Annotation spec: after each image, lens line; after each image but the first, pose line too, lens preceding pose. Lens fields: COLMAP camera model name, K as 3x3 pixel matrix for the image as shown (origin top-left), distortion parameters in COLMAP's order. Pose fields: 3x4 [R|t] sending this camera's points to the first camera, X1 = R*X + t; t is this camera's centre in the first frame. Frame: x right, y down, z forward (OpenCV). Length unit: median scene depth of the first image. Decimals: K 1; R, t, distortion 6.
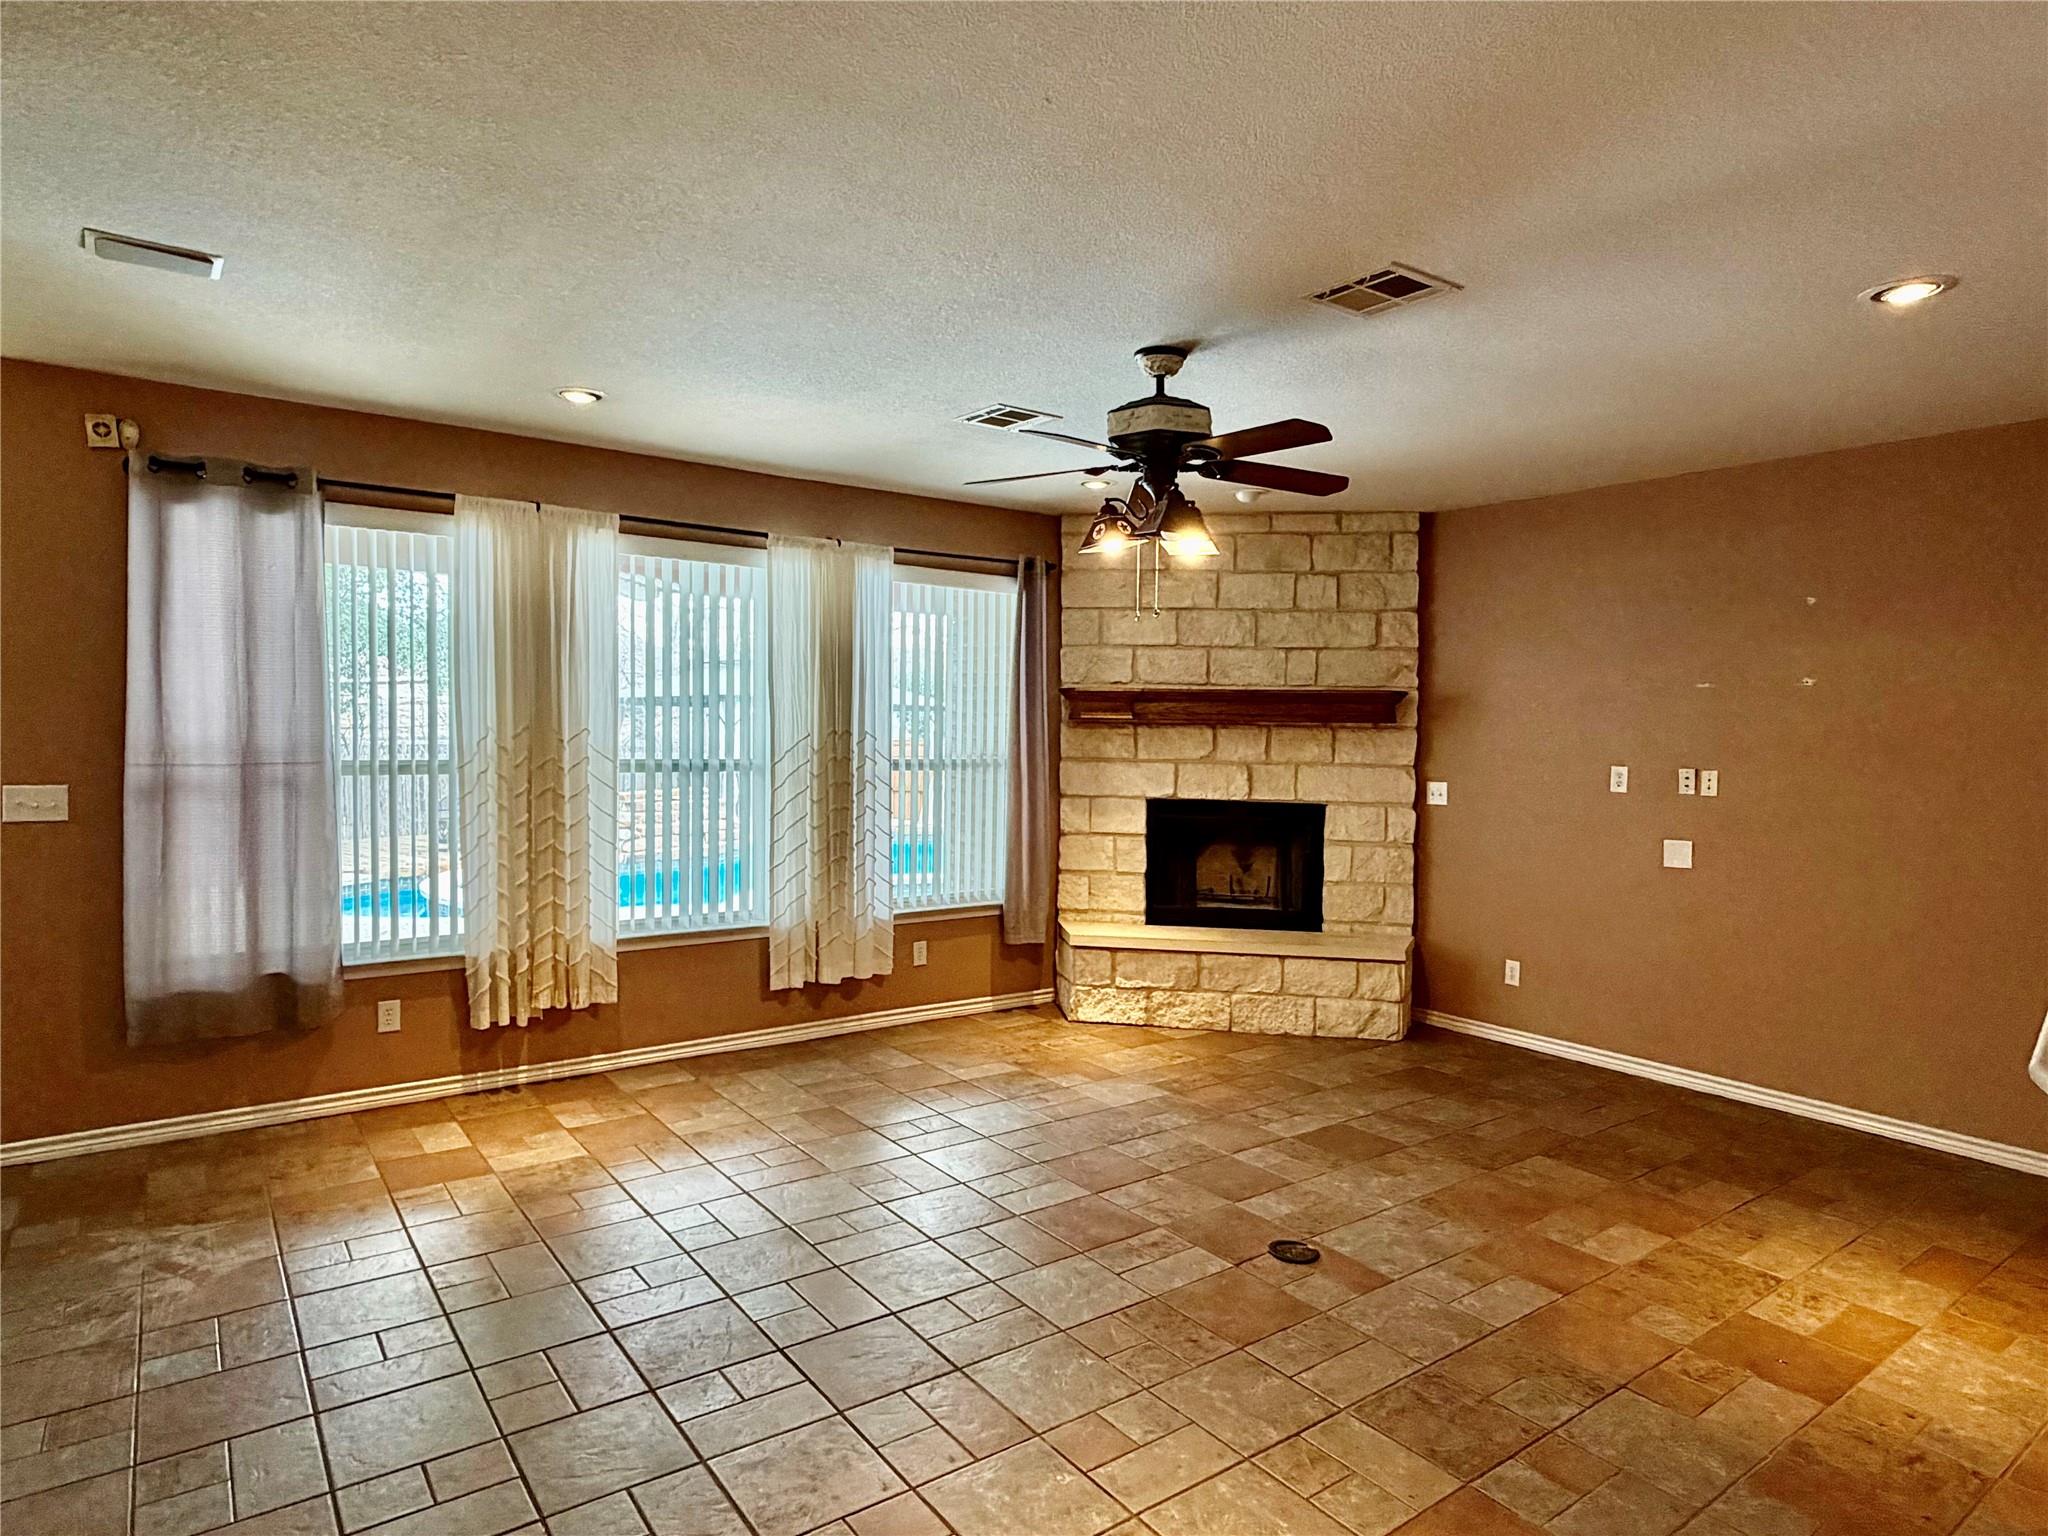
lens RADIAL K [[1174.8, 0, 1020.5], [0, 1174.8, 776.3], [0, 0, 1]] dist [-0.003599, 0.002331]
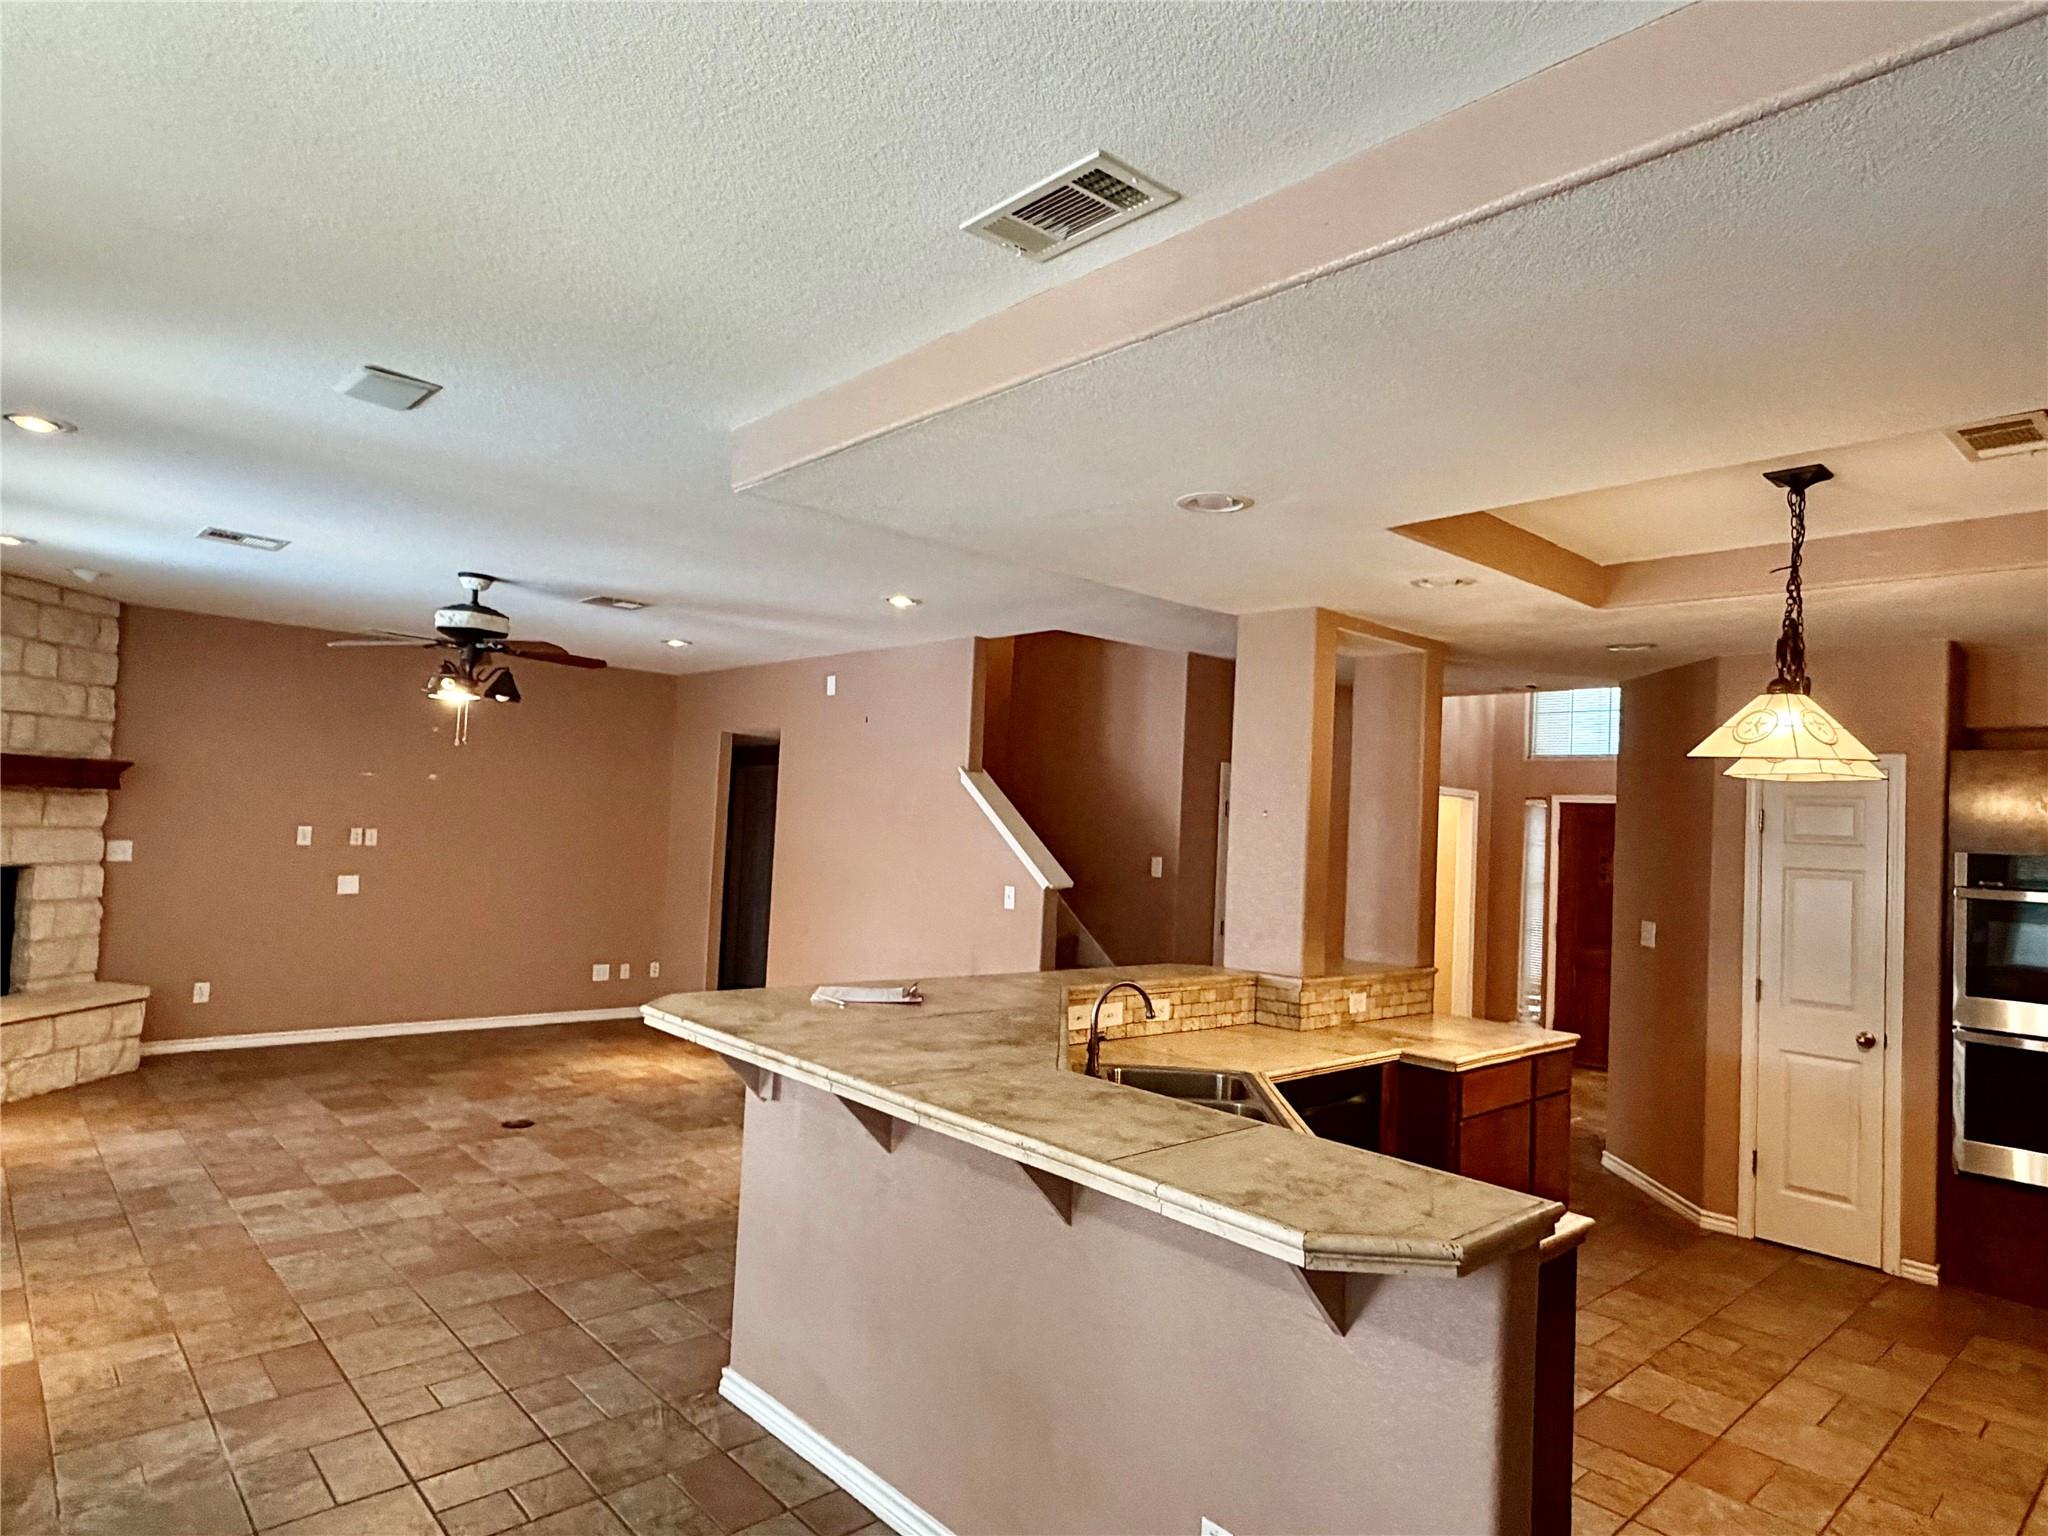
lens RADIAL K [[1174.8, 0, 1020.5], [0, 1174.8, 776.3], [0, 0, 1]] dist [-0.003599, 0.002331]
pose [[-0.109693, 0.022379, 0.993714, -0.867757], [-0.003203, 0.999733, -0.022868, -0.034451], [-0.993960, -0.005691, -0.109592, 0.262165]]
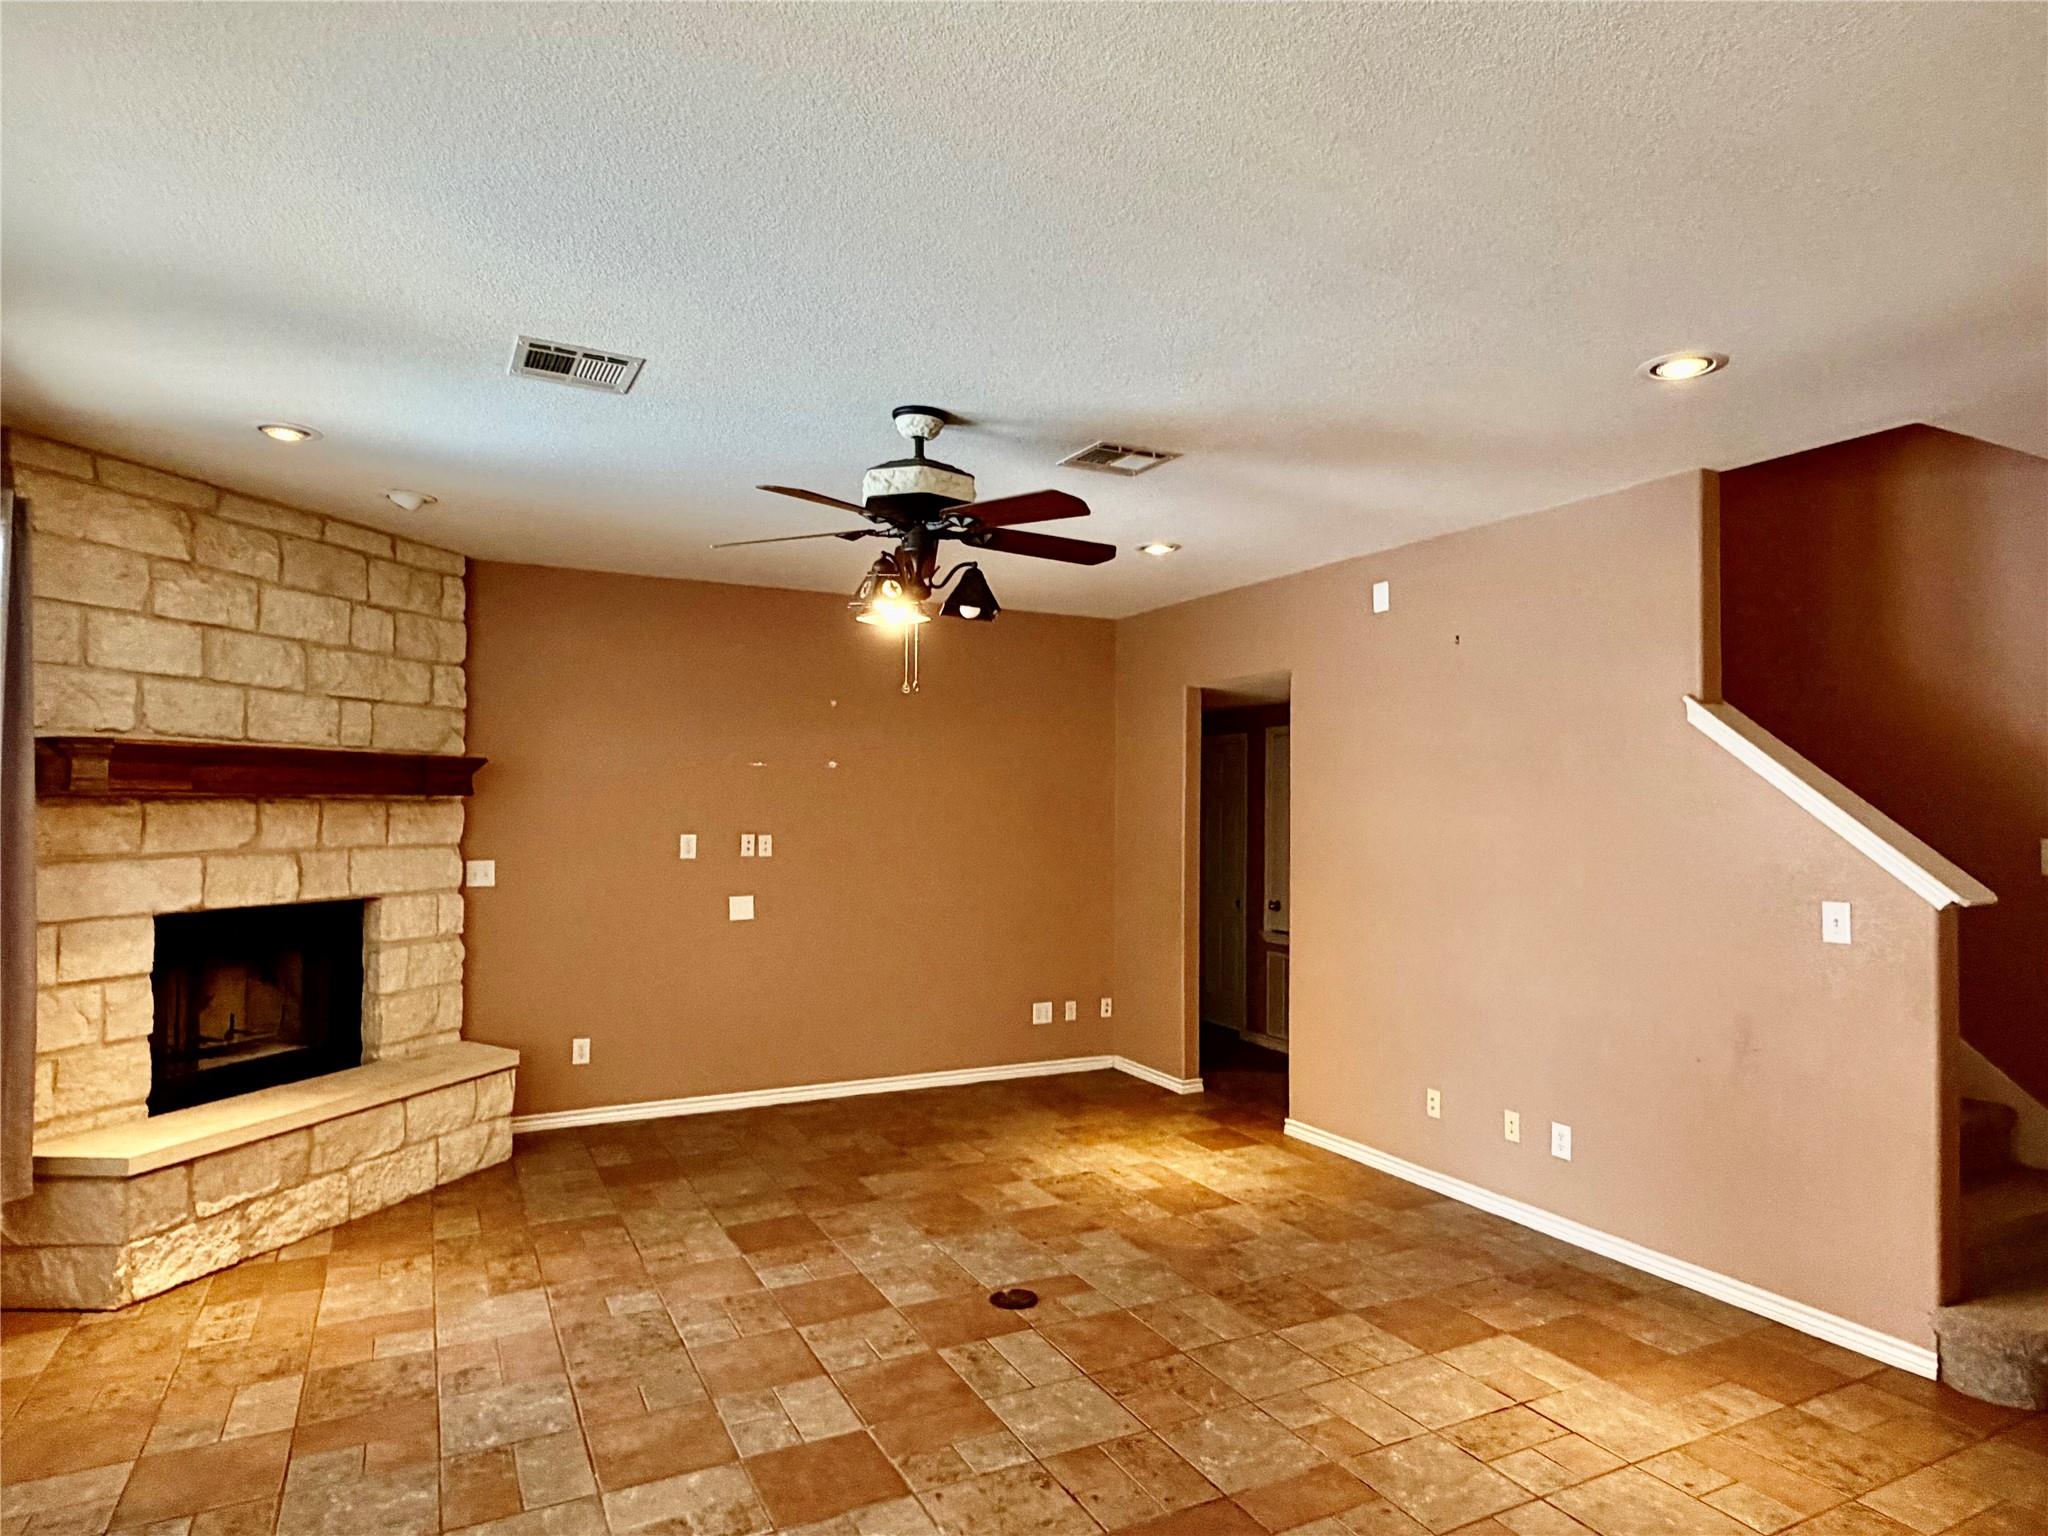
lens RADIAL K [[1174.8, 0, 1020.5], [0, 1174.8, 776.3], [0, 0, 1]] dist [-0.003599, 0.002331]
pose [[0.158908, 0.011588, 0.987225, -0.461407], [0.039390, 0.999061, -0.018068, -0.027188], [-0.986507, 0.041758, 0.158302, 0.453380]]
